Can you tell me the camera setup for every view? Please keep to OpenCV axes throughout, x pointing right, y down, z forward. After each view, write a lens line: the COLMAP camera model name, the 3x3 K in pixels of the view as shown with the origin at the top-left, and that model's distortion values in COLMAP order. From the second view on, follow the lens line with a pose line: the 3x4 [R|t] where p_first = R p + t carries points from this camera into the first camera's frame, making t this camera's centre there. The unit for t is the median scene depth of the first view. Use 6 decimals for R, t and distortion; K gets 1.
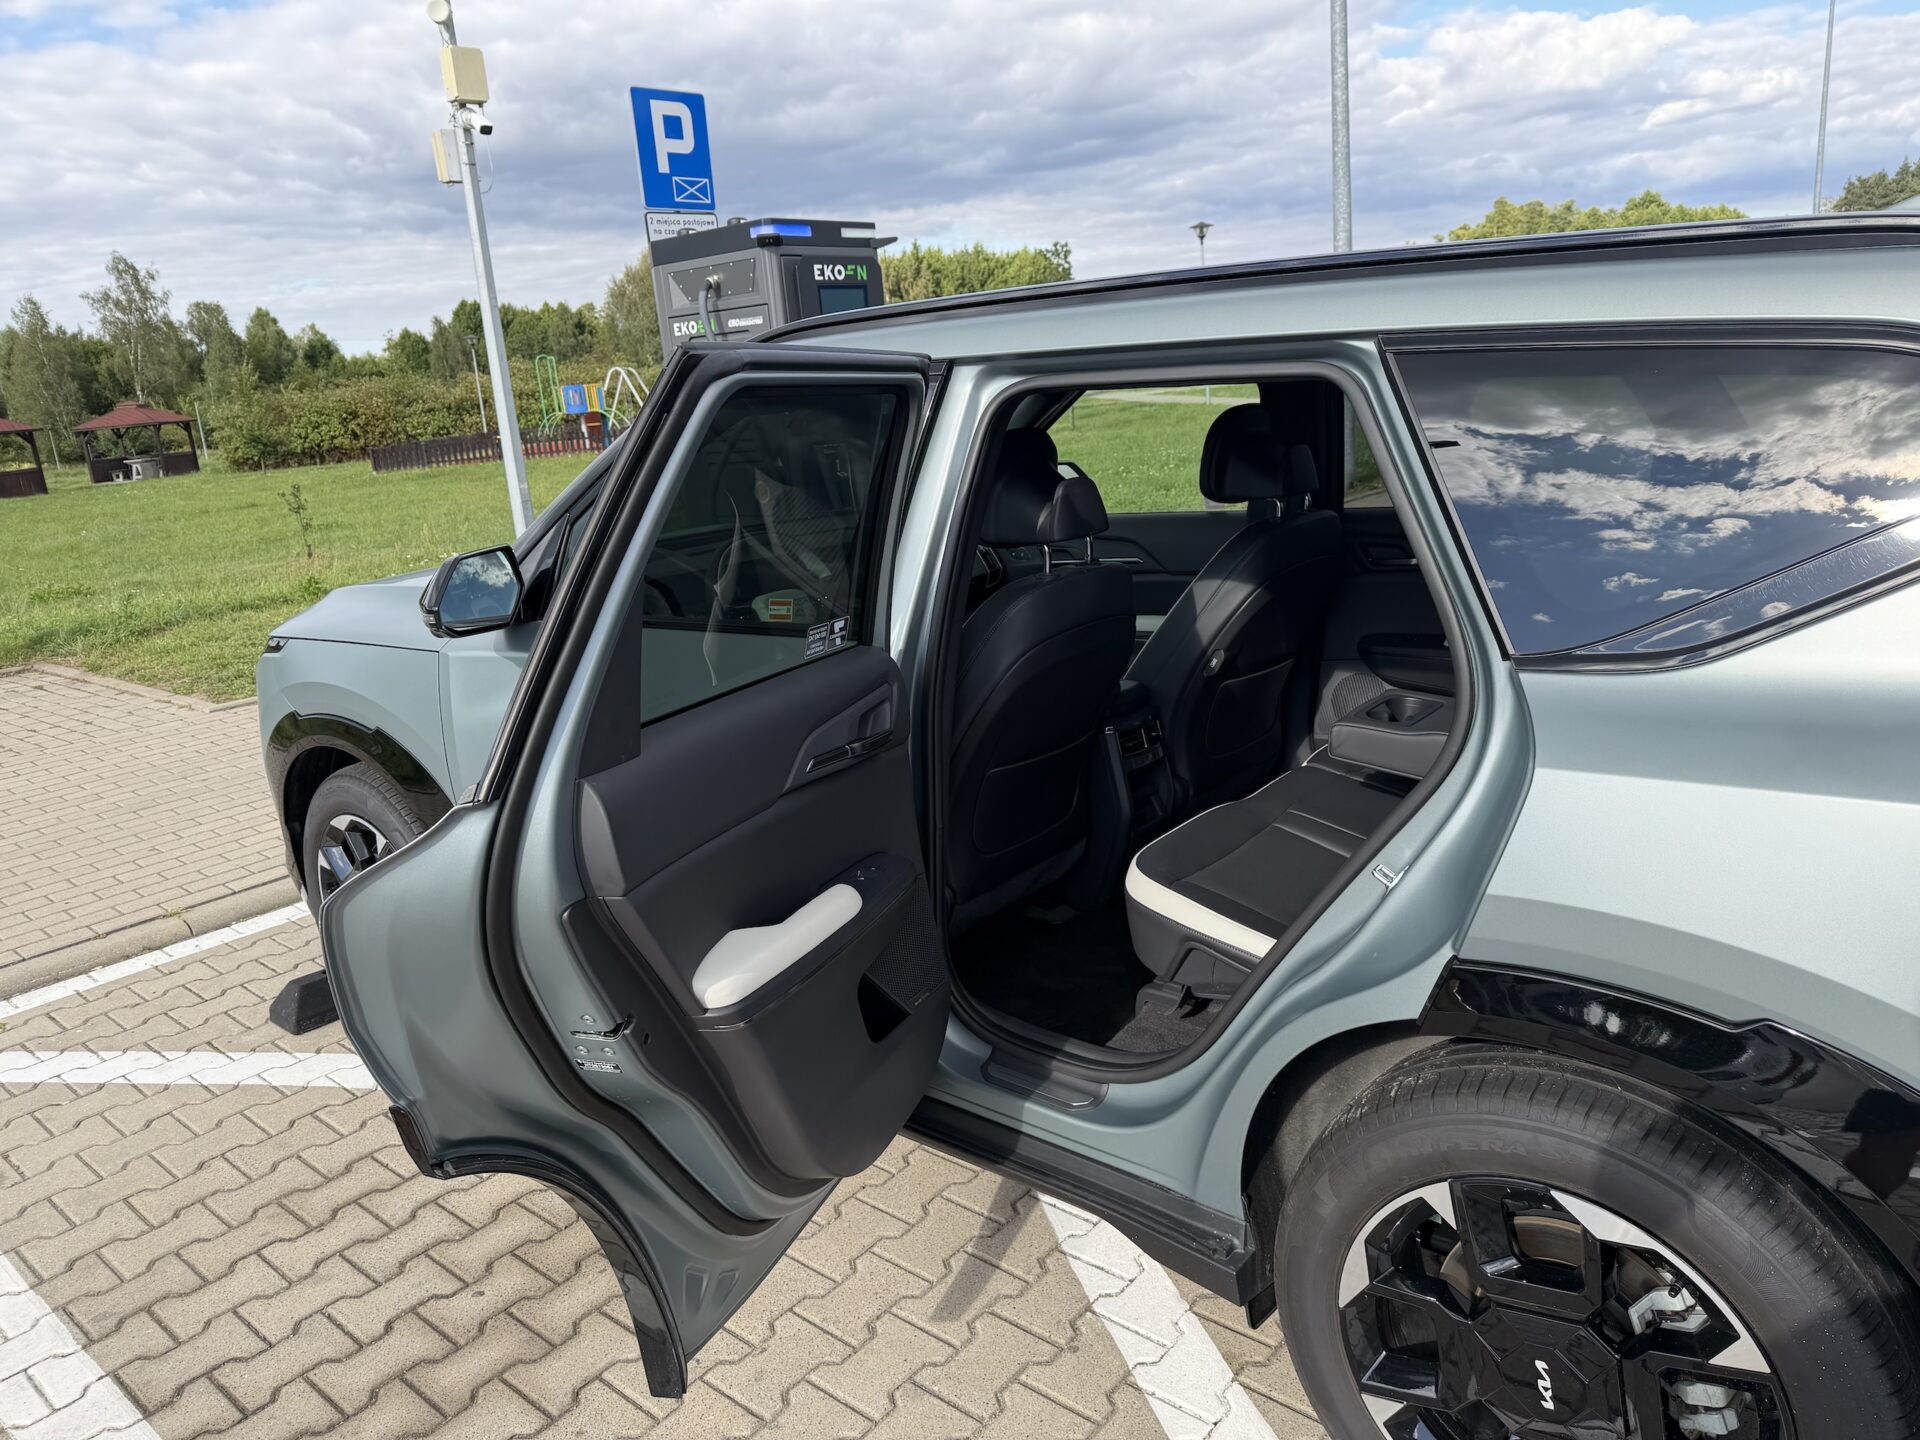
lens RADIAL K [[1365.0, 0, 960.0], [0, 1365.0, 720.0], [0, 0, 1]] dist [-0.006894, 0.000206]
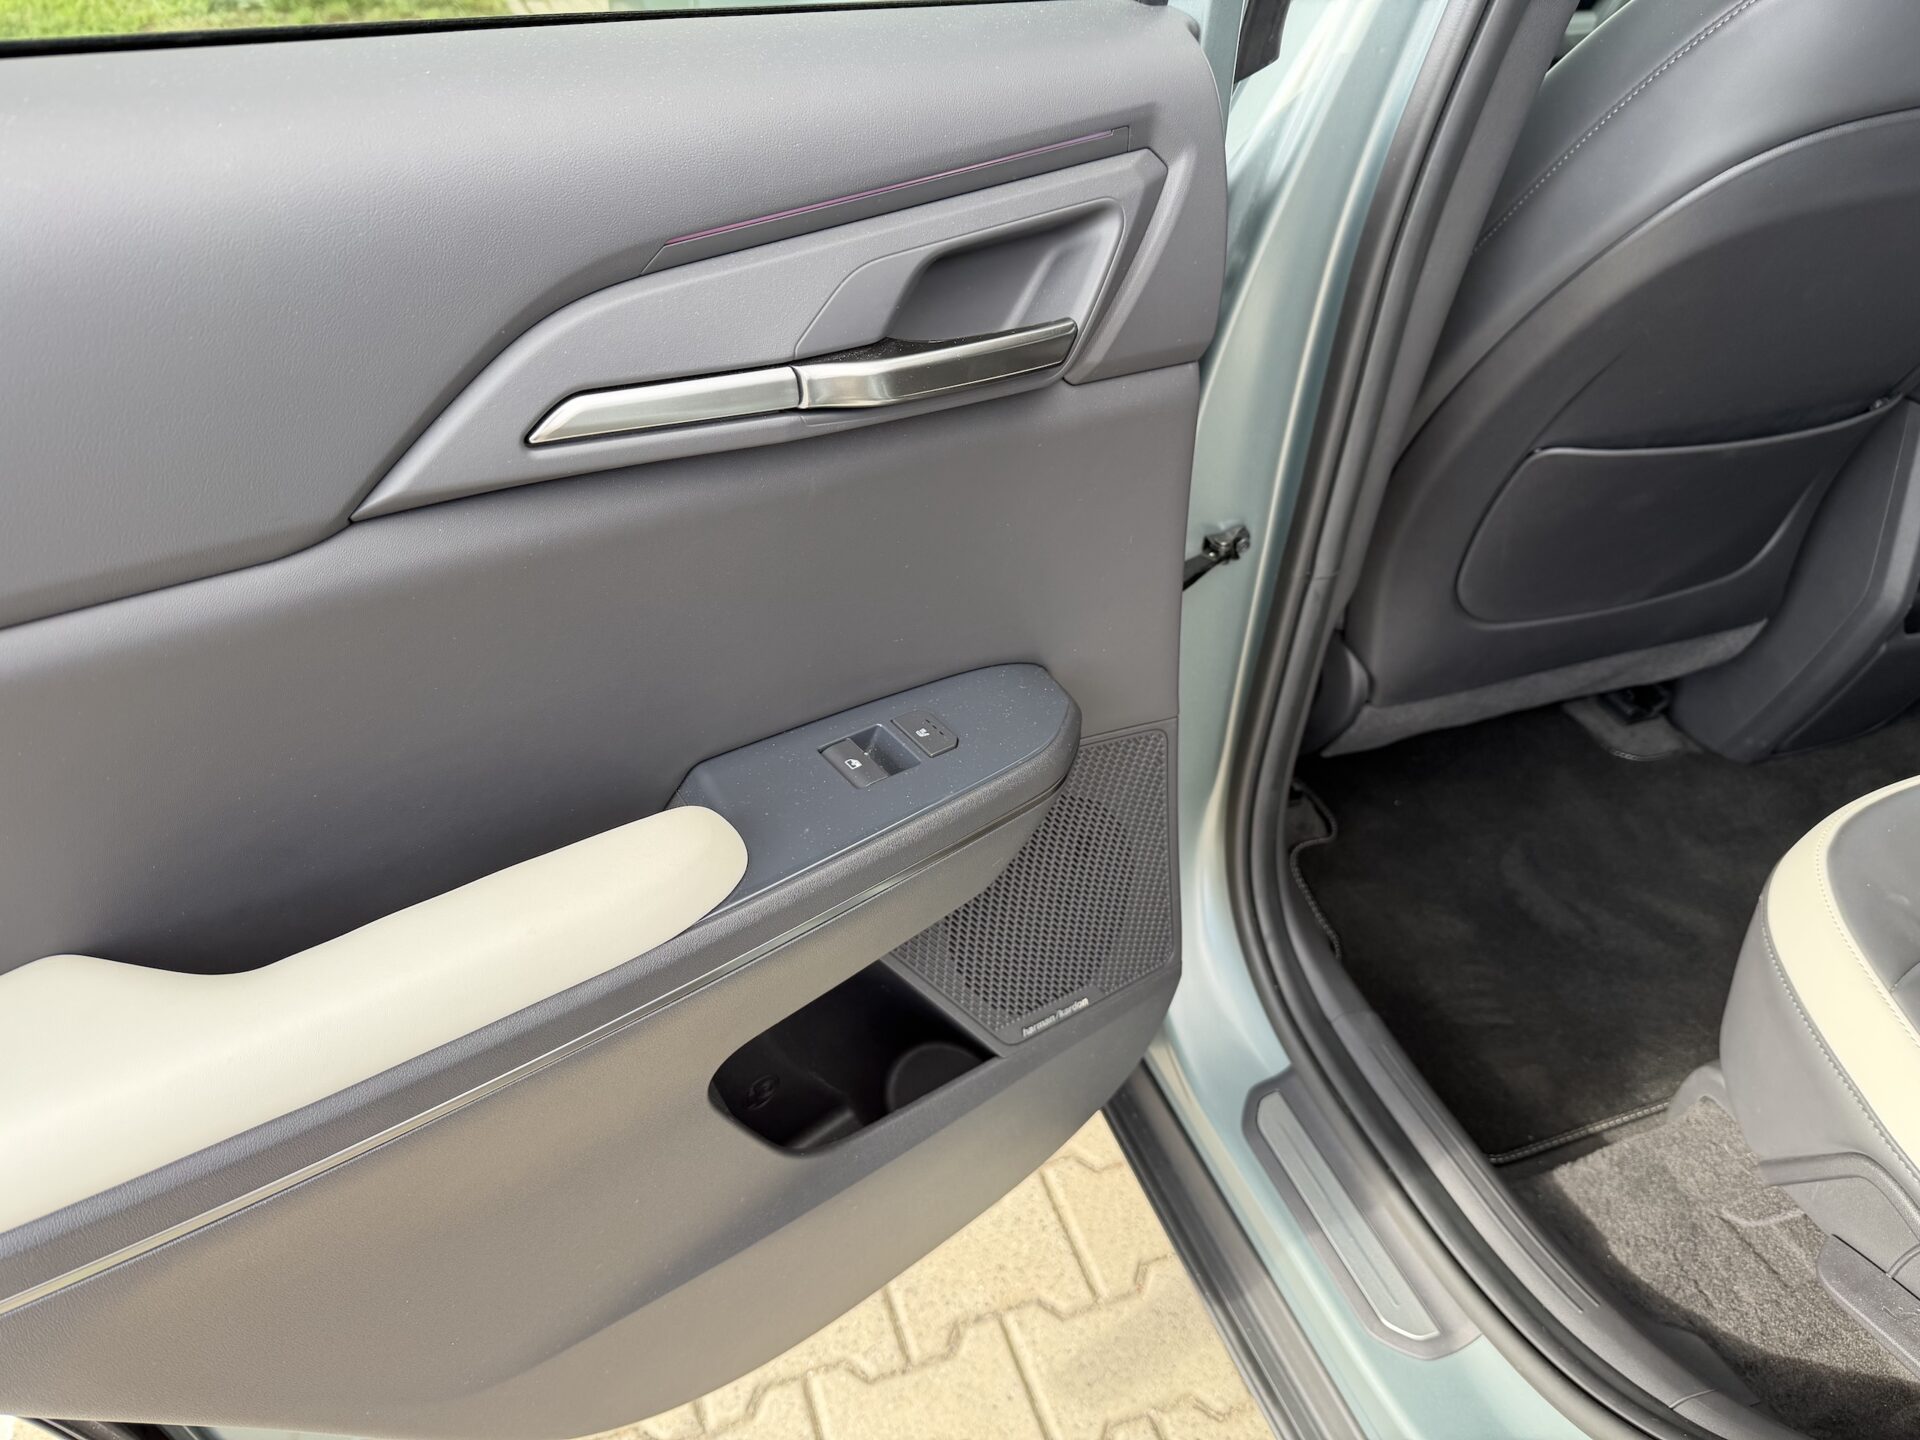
lens RADIAL K [[1365.0, 0, 960.0], [0, 1365.0, 720.0], [0, 0, 1]] dist [-0.006894, 0.000206]
pose [[0.852353, 0.368671, -0.370911, 0.065808], [-0.197088, 0.883401, 0.425158, -0.037485], [0.484407, -0.289283, 0.825630, 0.720855]]
